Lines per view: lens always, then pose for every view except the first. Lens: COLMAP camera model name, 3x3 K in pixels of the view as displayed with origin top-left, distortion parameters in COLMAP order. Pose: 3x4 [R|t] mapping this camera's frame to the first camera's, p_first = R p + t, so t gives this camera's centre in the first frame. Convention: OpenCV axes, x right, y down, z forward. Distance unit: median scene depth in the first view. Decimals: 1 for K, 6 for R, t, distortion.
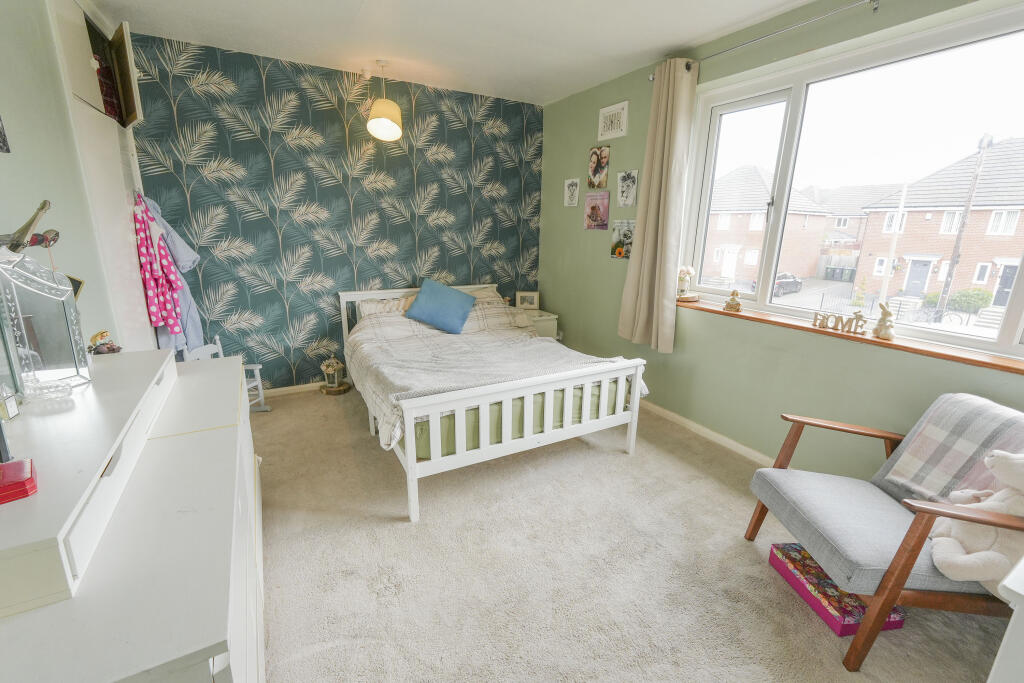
lens RADIAL K [[444.4, 0, 514.1], [0, 444.4, 339.4], [0, 0, 1]] dist [-0.000529, -0.000152]
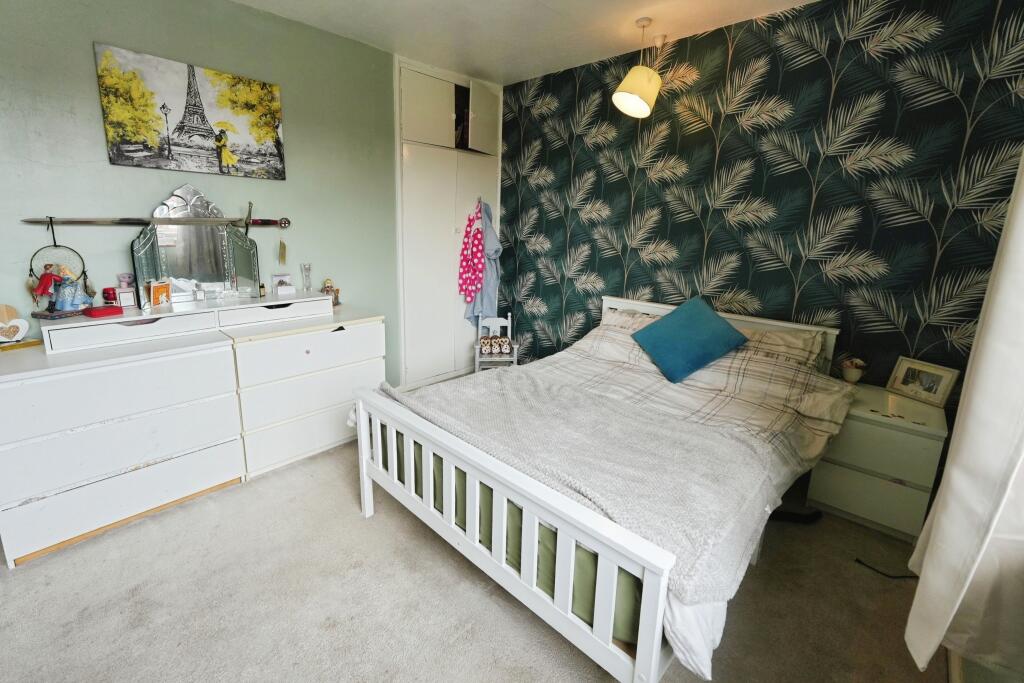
lens RADIAL K [[444.4, 0, 512.0], [0, 444.4, 315.1], [0, 0, 1]] dist [-0.000529, -0.000152]
pose [[0.273716, 0.176232, -0.945527, 0.416271], [-0.255046, 0.961176, 0.105316, -0.114059], [0.927379, 0.212327, 0.308036, 0.543957]]
